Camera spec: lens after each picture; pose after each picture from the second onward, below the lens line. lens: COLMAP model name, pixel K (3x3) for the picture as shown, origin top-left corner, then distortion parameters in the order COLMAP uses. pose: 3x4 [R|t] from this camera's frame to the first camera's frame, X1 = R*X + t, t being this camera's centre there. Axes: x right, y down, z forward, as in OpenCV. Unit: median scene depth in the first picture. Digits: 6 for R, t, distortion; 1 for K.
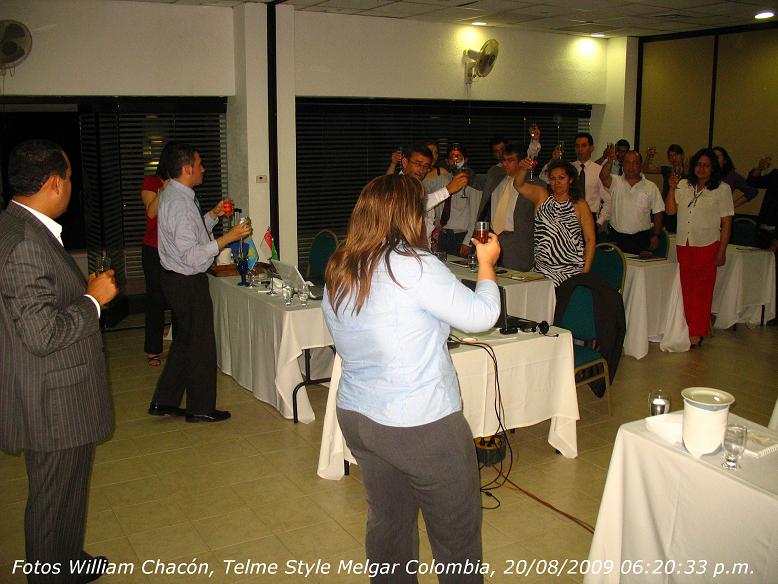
lens RADIAL K [[792.3, 0, 389.0], [0, 792.3, 292.0], [0, 0, 1]] dist [-0.240673, 0.269124]
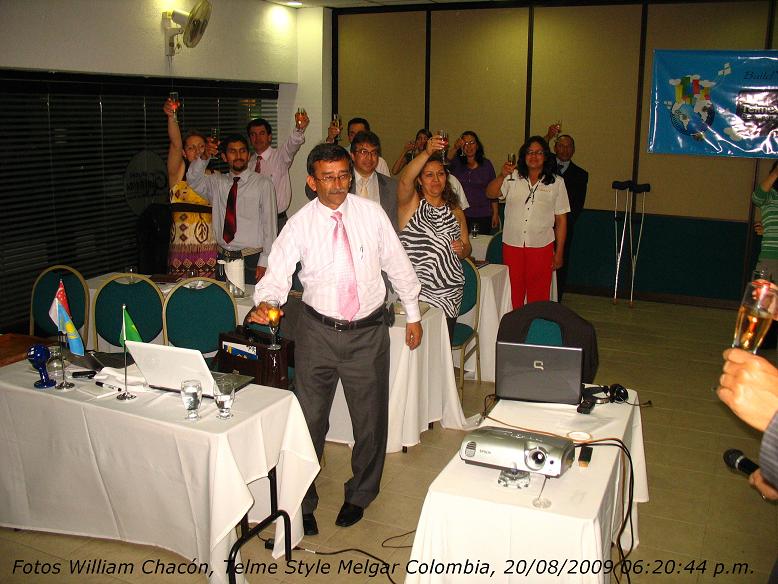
lens RADIAL K [[792.3, 0, 389.0], [0, 792.3, 292.0], [0, 0, 1]] dist [-0.240673, 0.269124]
pose [[0.827056, -0.109132, 0.551424, -0.171002], [0.098310, 0.993936, 0.049259, -0.048833], [-0.553456, 0.013471, 0.832770, 0.246556]]
